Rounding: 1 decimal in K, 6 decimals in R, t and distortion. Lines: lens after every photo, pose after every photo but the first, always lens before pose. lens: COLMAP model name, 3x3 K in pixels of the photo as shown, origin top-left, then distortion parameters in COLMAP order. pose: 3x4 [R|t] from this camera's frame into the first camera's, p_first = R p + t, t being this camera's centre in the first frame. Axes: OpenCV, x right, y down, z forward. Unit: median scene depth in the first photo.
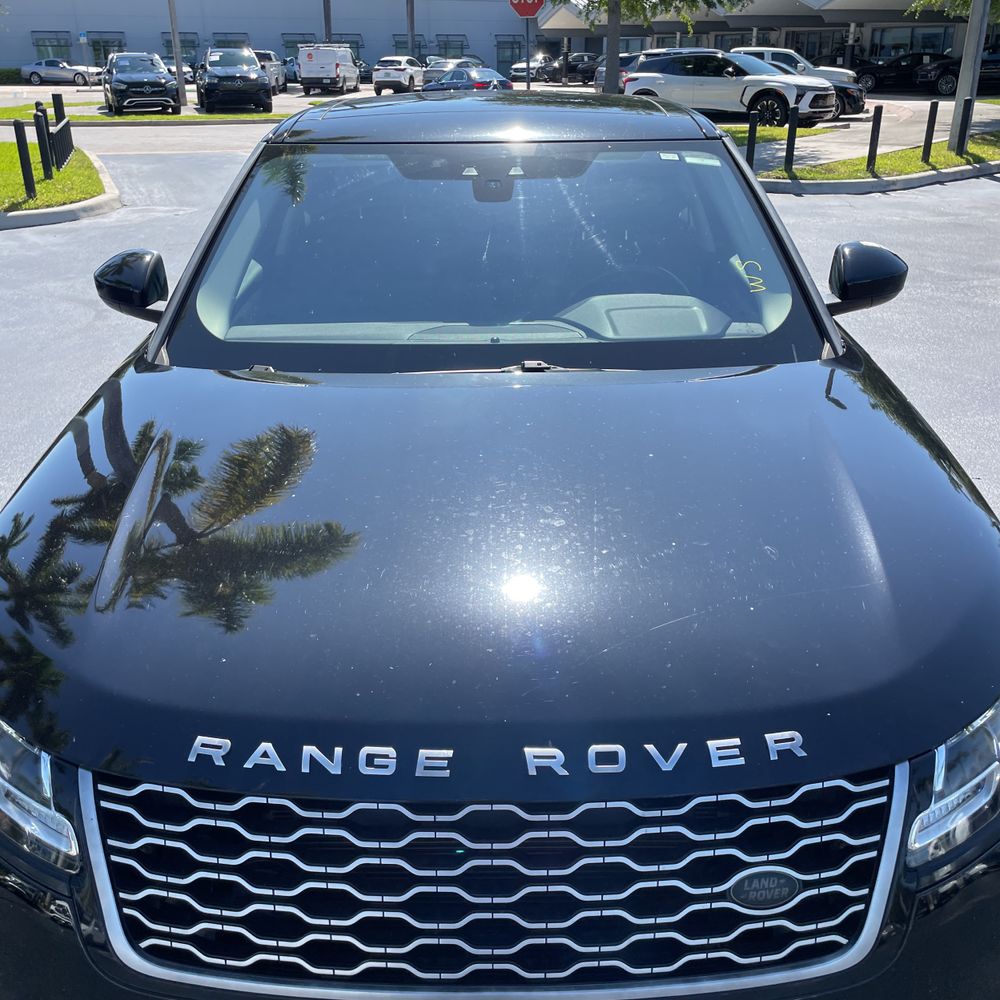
lens RADIAL K [[1018.5, 0, 479.7], [0, 1018.5, 499.4], [0, 0, 1]] dist [0.089028, -0.121725]
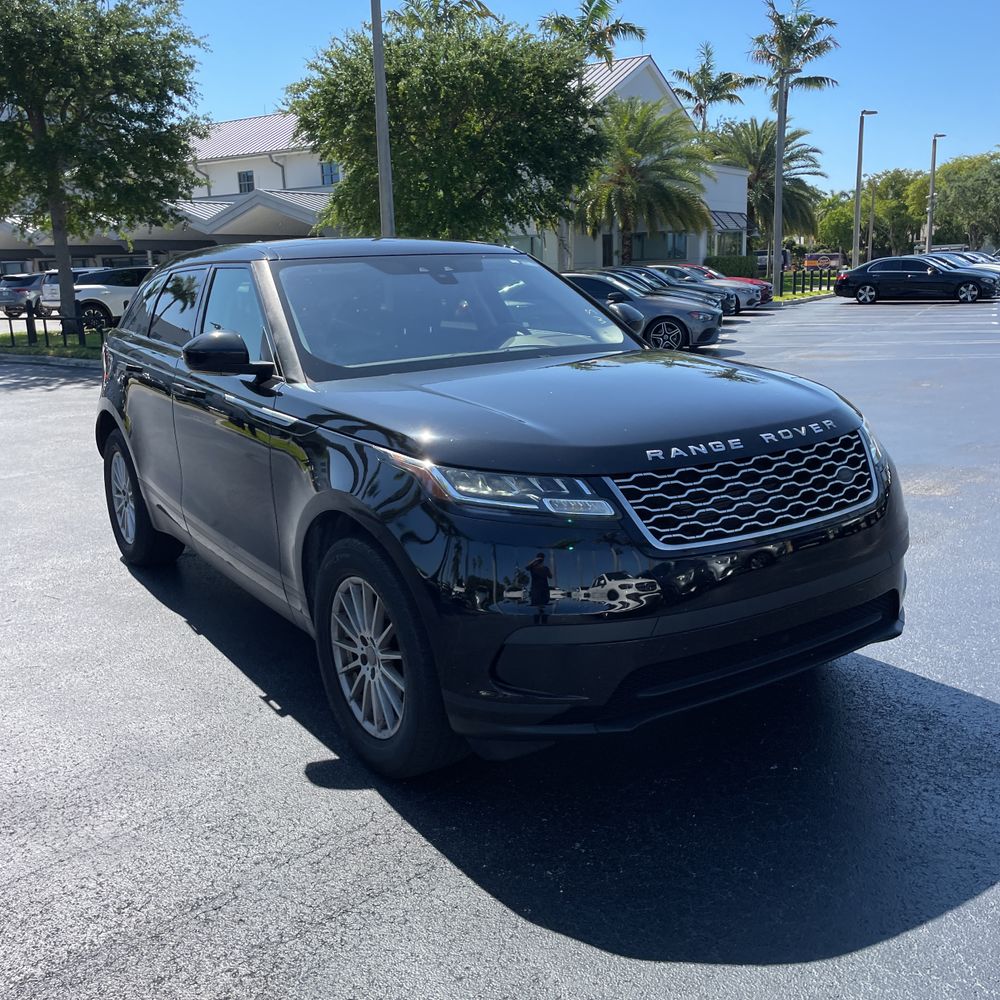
lens RADIAL K [[983.5, 0, 498.9], [0, 983.5, 479.9], [0, 0, 1]] dist [0.112947, -0.171714]
pose [[0.834636, -0.133162, 0.534463, -0.145733], [0.238934, 0.961816, -0.133491, 0.043302], [-0.496279, 0.239118, 0.834583, -0.050548]]
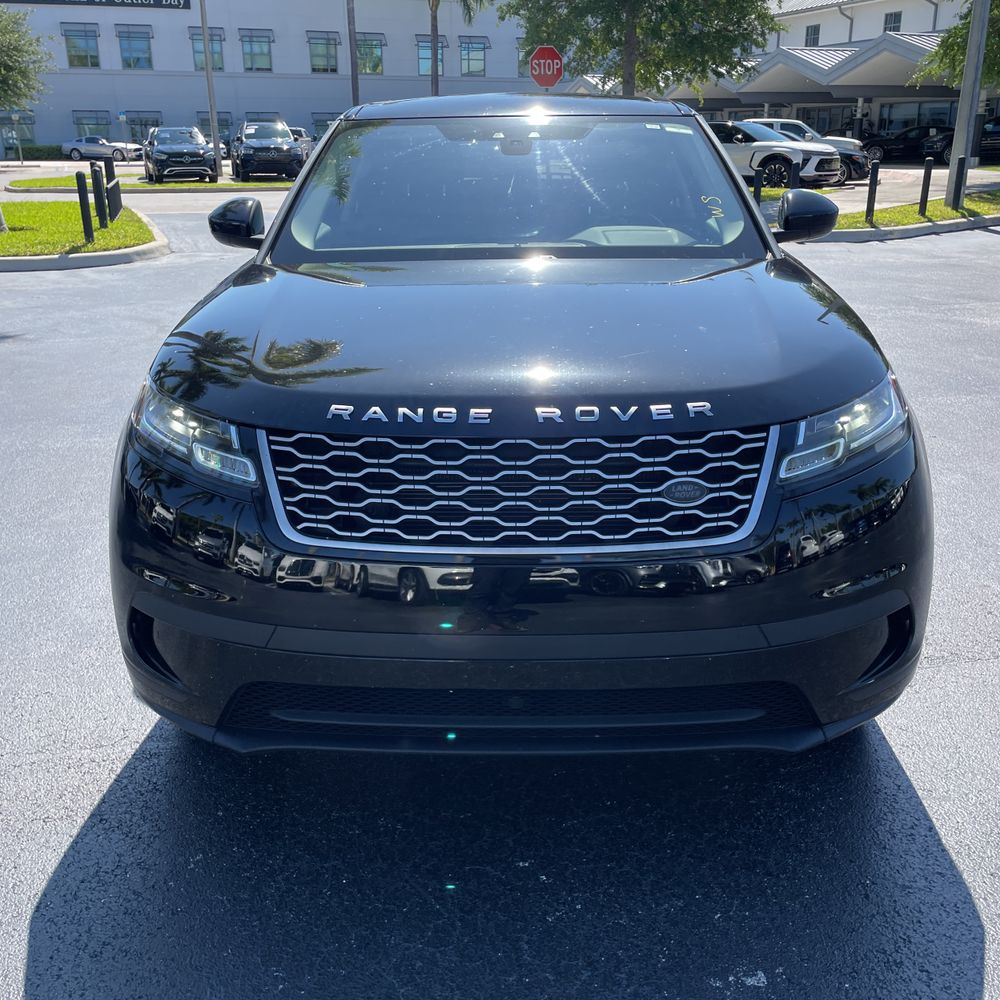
lens RADIAL K [[1018.5, 0, 479.7], [0, 1018.5, 499.4], [0, 0, 1]] dist [0.089028, -0.121725]
pose [[0.999804, 0.005829, -0.018938, -0.001178], [-0.007086, 0.997727, -0.067009, 0.042257], [0.018504, 0.067130, 0.997573, -0.050374]]
